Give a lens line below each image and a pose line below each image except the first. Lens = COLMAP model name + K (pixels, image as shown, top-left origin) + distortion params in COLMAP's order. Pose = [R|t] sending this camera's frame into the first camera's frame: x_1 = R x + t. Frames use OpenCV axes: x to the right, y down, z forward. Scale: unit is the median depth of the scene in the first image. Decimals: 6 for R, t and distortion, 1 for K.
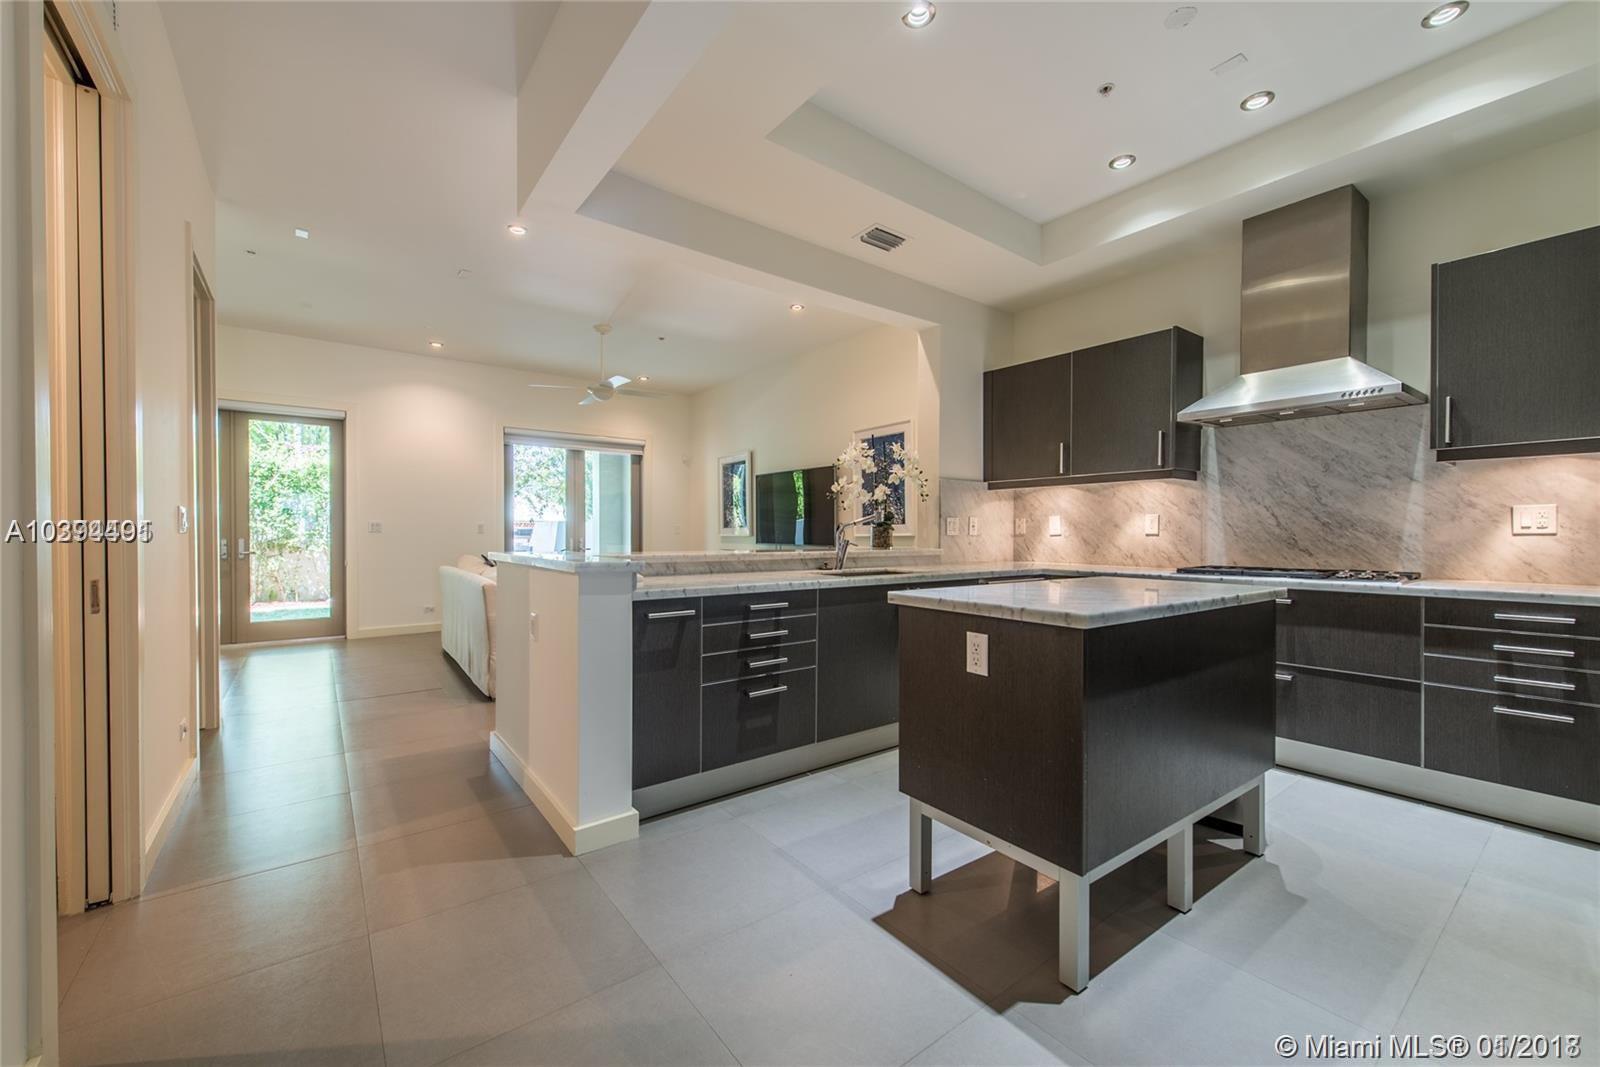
lens RADIAL K [[628.4, 0, 789.2], [0, 628.4, 526.6], [0, 0, 1]] dist [0.014499, -0.003280]
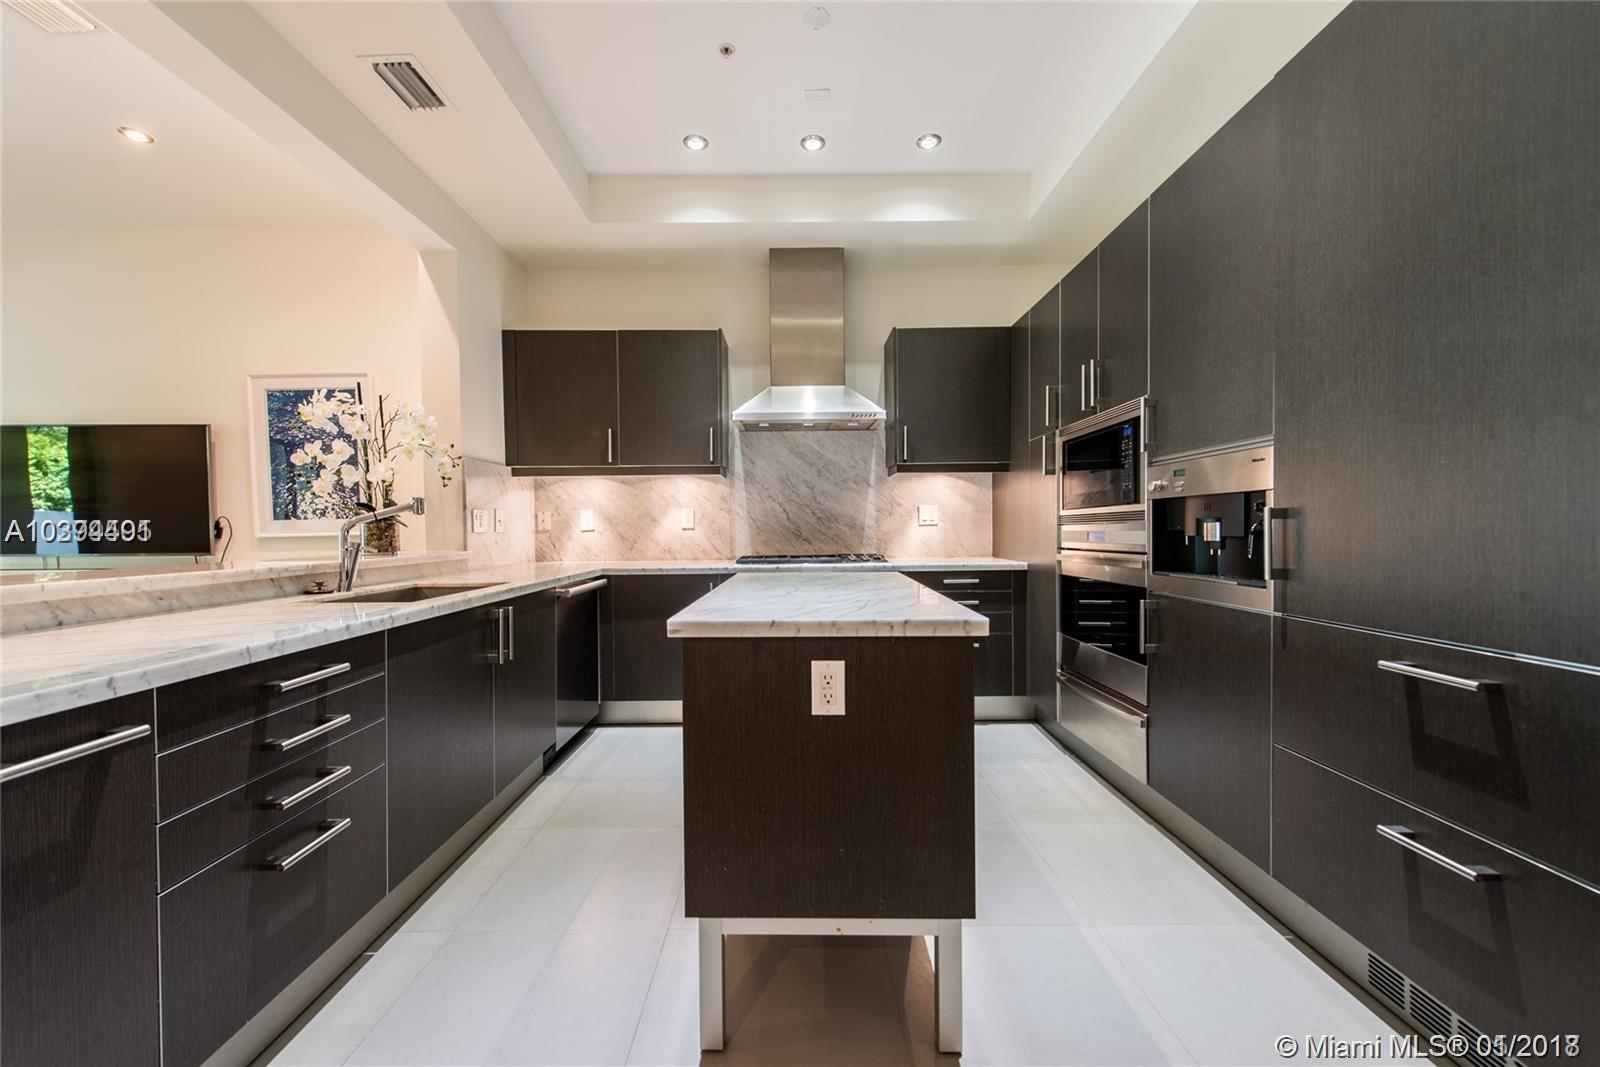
lens RADIAL K [[628.4, 0, 802.7], [0, 628.4, 532.7], [0, 0, 1]] dist [0.014499, -0.003280]
pose [[0.596588, -0.016989, 0.802368, -0.153778], [0.003602, 0.999823, 0.018492, 0.001363], [-0.802539, -0.008142, 0.596543, 0.279920]]
